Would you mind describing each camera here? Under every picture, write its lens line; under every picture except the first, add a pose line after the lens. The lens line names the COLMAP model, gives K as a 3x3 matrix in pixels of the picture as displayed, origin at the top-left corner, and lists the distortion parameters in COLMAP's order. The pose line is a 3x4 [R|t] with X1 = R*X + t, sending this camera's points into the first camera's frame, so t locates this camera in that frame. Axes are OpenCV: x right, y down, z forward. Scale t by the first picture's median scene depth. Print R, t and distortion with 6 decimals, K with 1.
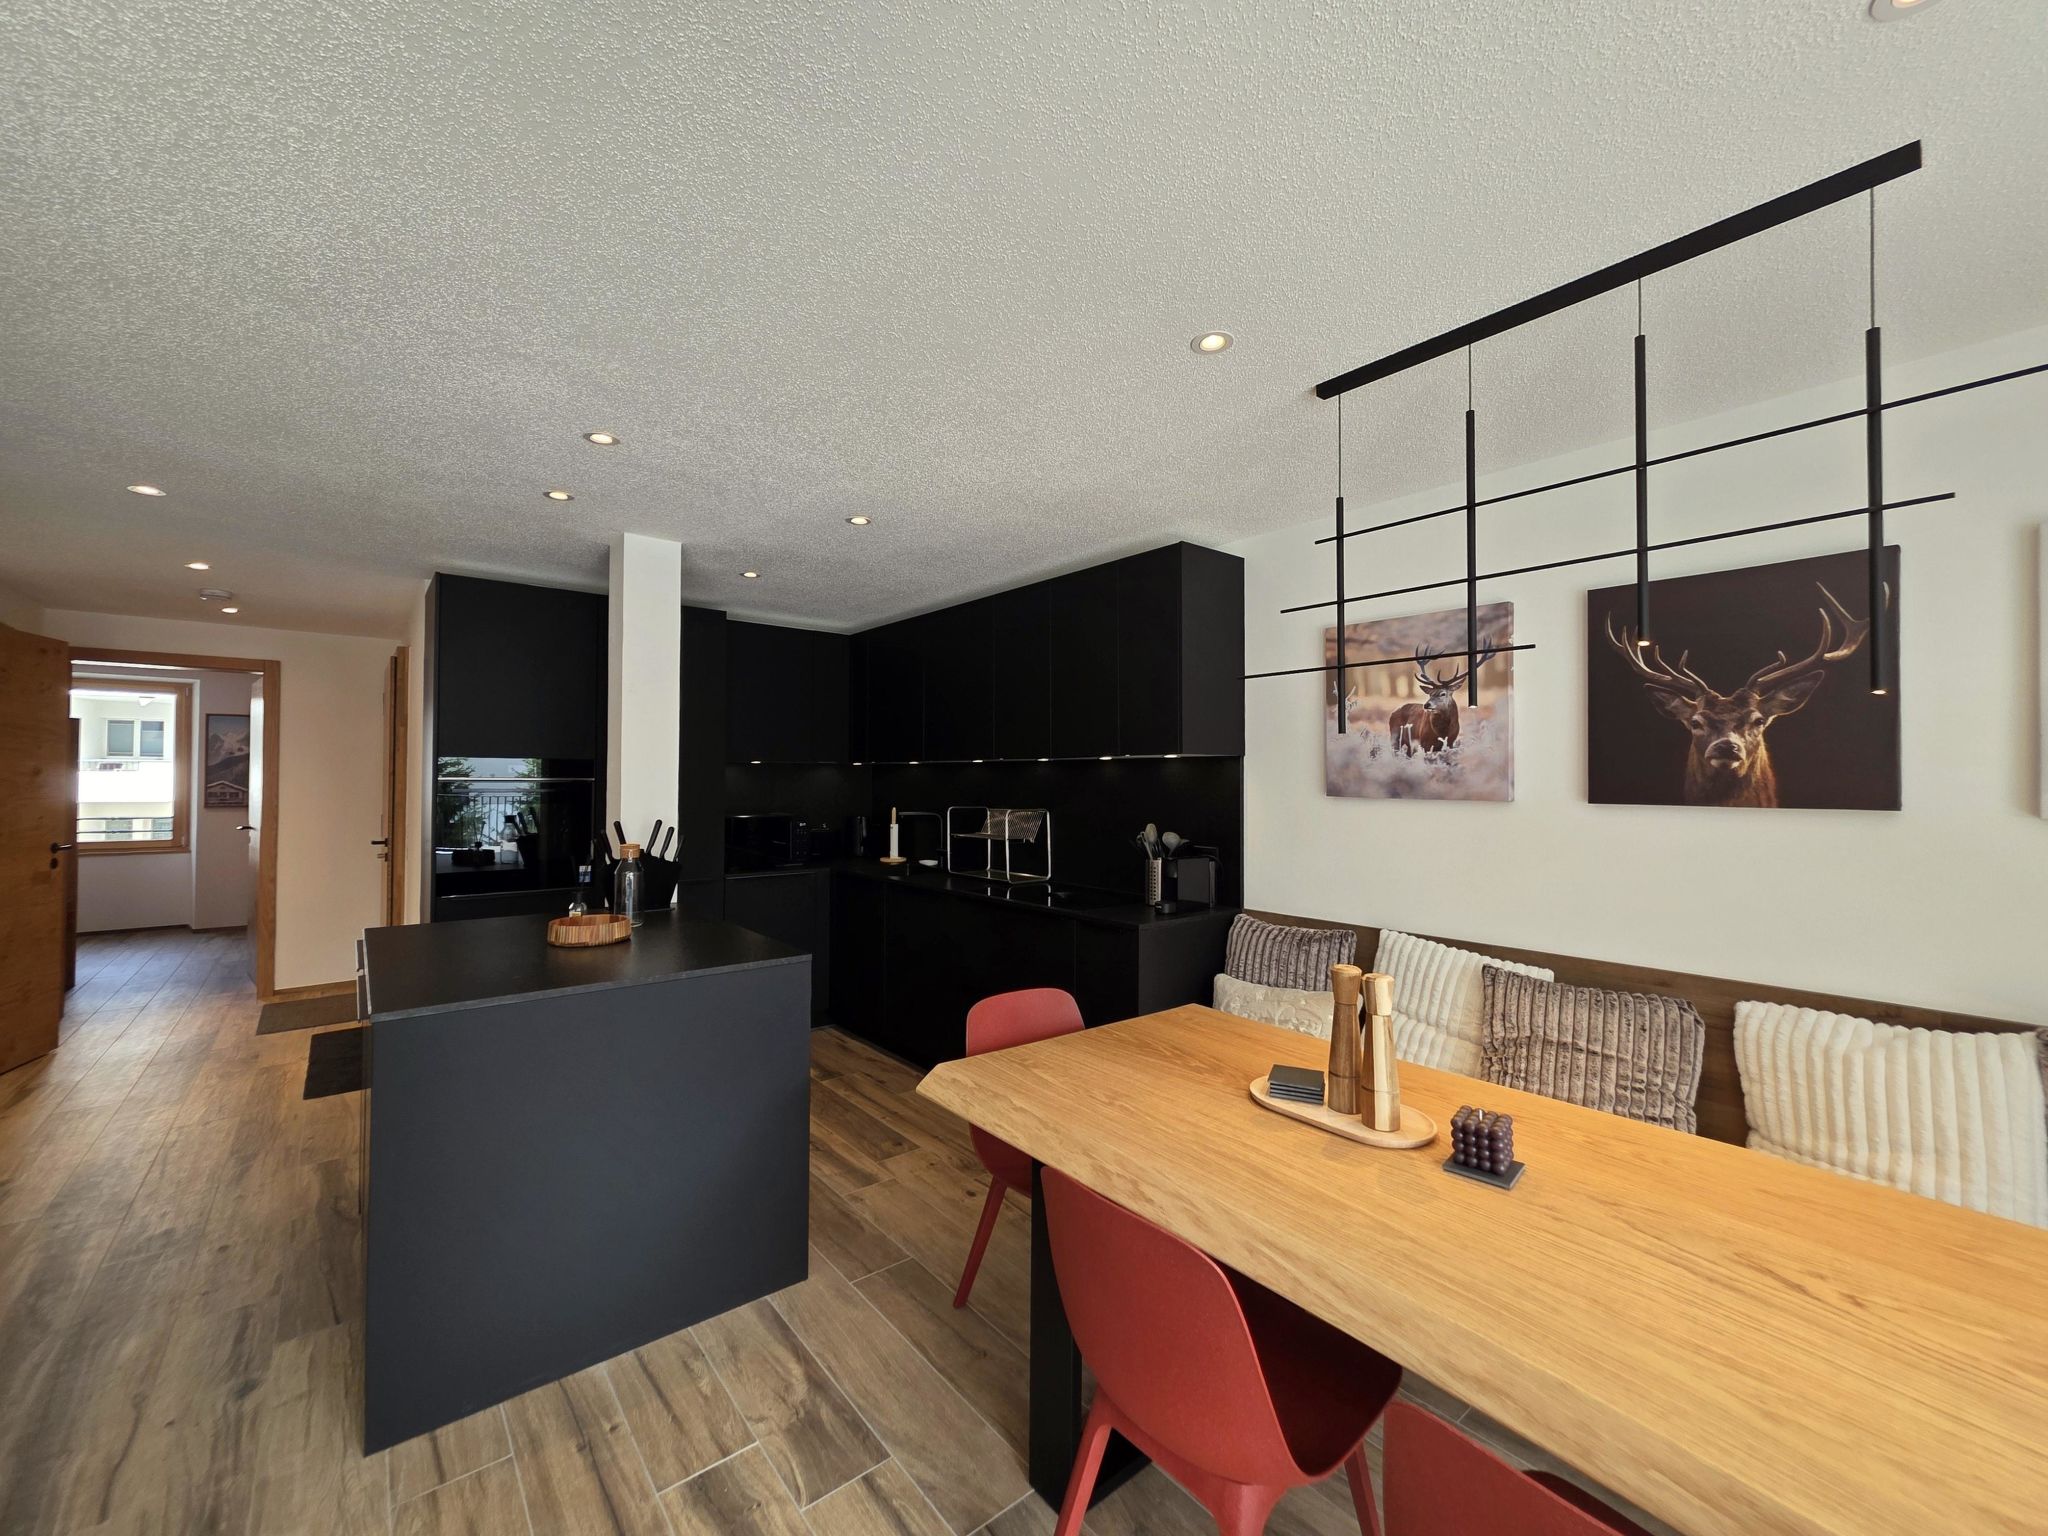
lens RADIAL K [[807.5, 0, 1022.4], [0, 807.5, 764.3], [0, 0, 1]] dist [0.002005, 0.000251]
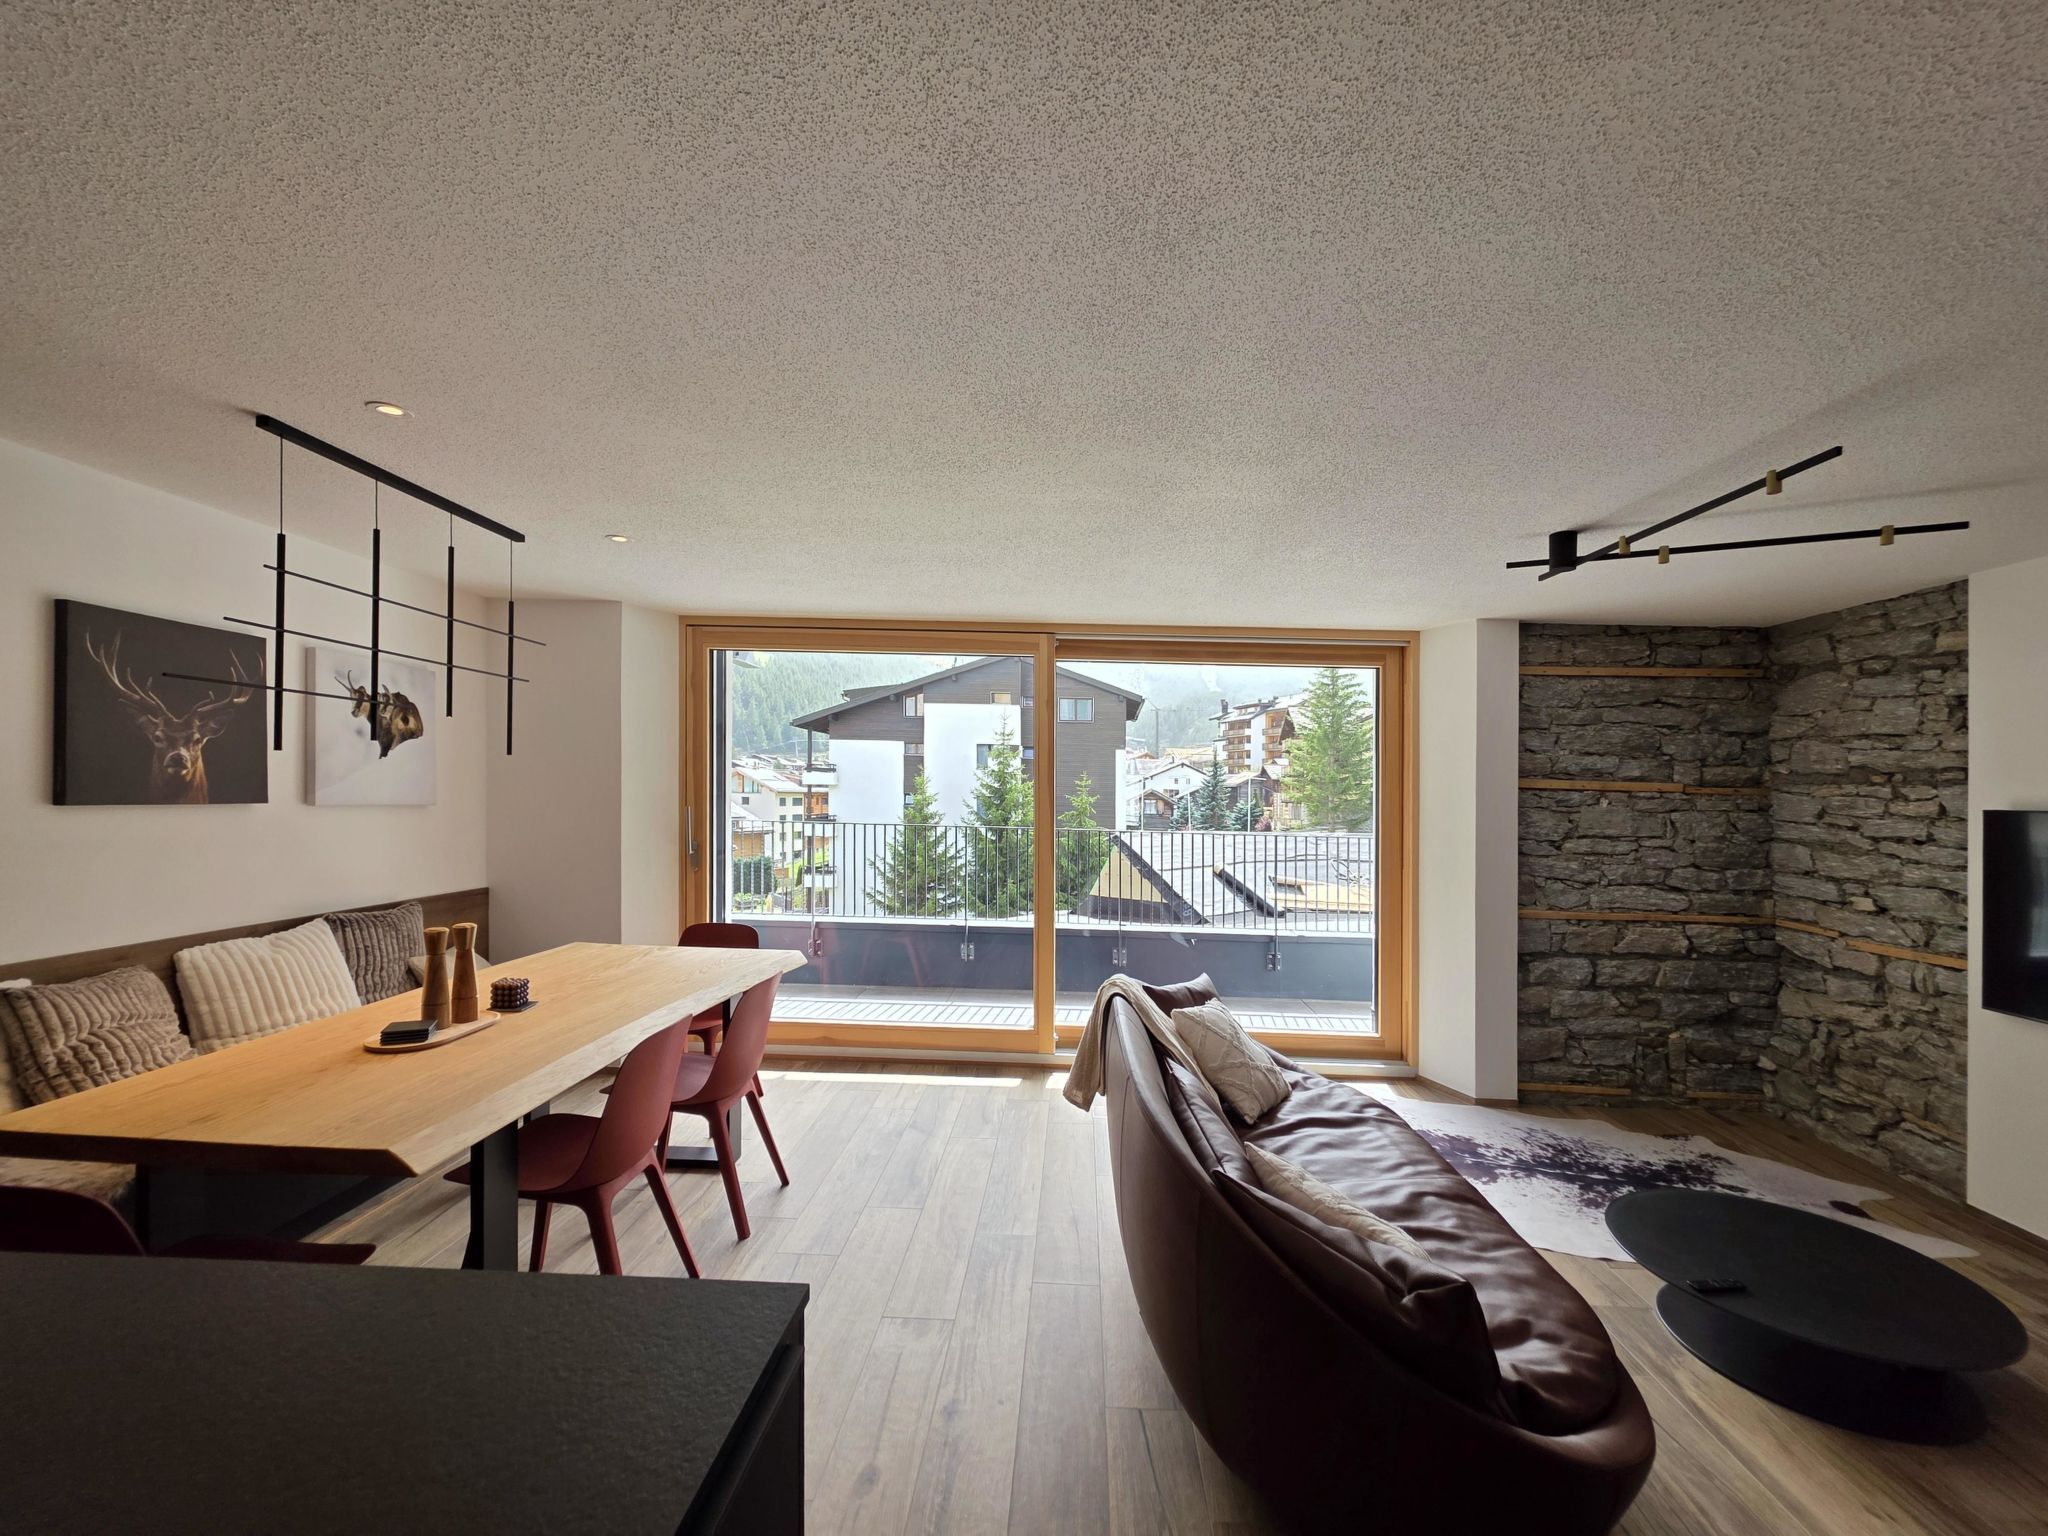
lens RADIAL K [[829.3, 0, 1031.0], [0, 829.3, 857.2], [0, 0, 1]] dist [0.000203, -0.000043]
pose [[-0.735606, -0.081750, 0.672458, -0.835425], [-0.048525, 0.996500, 0.068061, -0.016370], [-0.675669, 0.017435, -0.736999, 0.848155]]
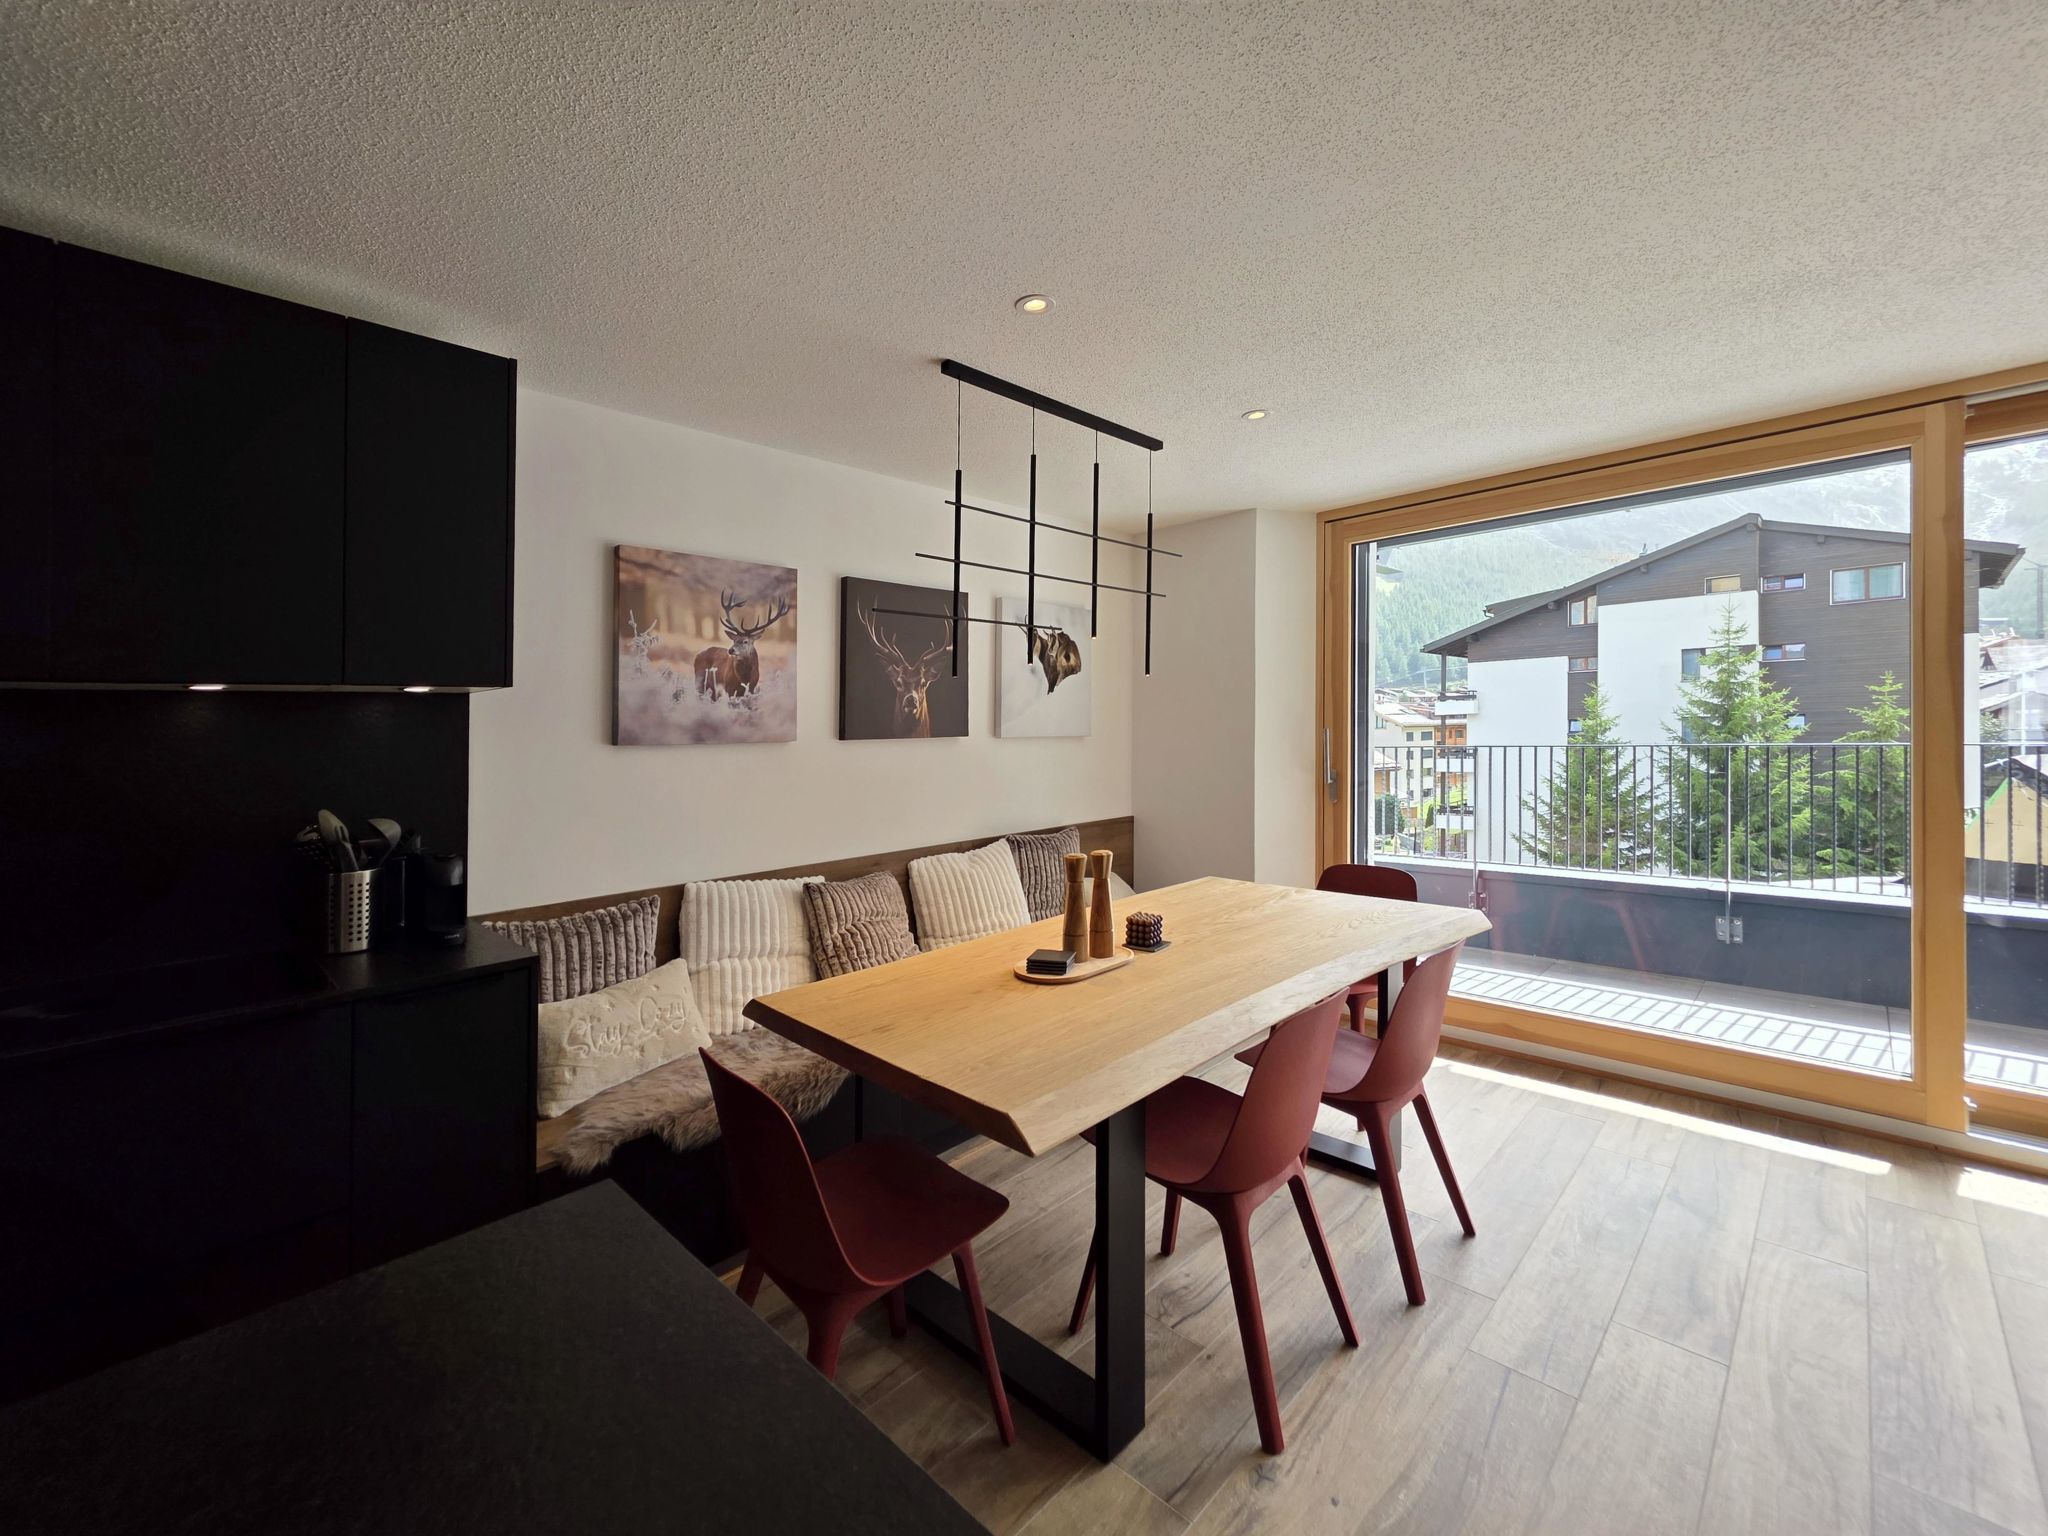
lens RADIAL K [[832.9, 0, 1014.8], [0, 832.9, 769.9], [0, 0, 1]] dist [0.001566, 0.000316]
pose [[-0.095561, -0.055529, 0.993874, -0.598538], [0.001793, 0.998432, 0.055956, 0.019188], [-0.995422, 0.007129, -0.095312, 0.765218]]
